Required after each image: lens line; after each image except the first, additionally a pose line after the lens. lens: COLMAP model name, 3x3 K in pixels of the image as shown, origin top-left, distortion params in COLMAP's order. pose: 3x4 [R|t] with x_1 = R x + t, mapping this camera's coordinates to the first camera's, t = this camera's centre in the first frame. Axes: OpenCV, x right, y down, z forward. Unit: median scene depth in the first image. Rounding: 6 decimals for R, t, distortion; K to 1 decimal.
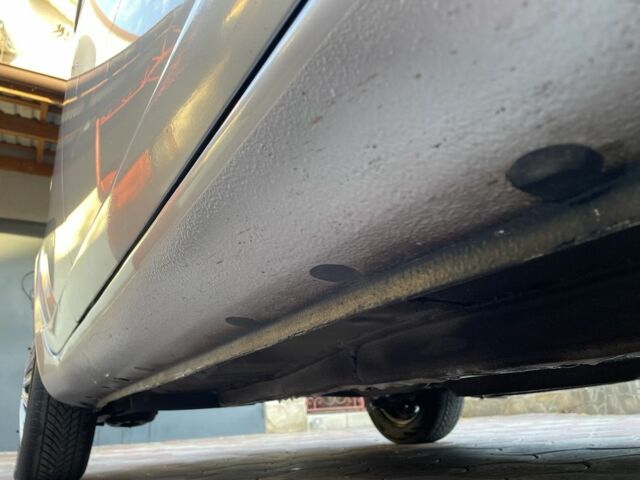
lens RADIAL K [[482.3, 0, 320.0], [0, 482.3, 240.0], [0, 0, 1]] dist [0.064938, -0.098022]
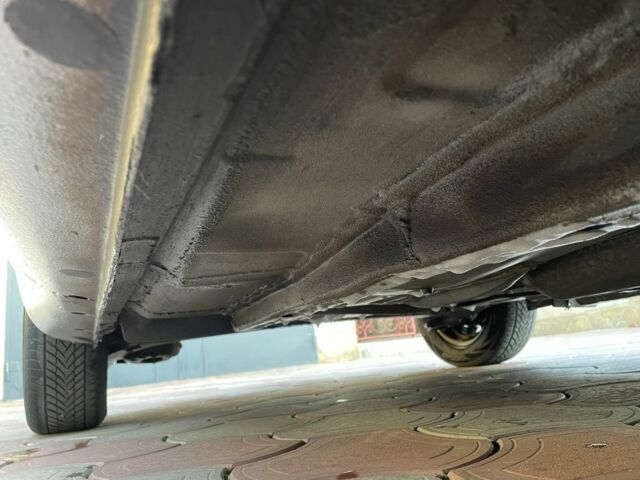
lens RADIAL K [[482.3, 0, 320.0], [0, 482.3, 240.0], [0, 0, 1]] dist [0.064938, -0.098022]
pose [[0.993133, -0.071741, -0.092414, 0.007453], [0.083182, 0.988464, 0.126571, 0.061145], [0.082268, -0.133389, 0.987643, 0.145433]]
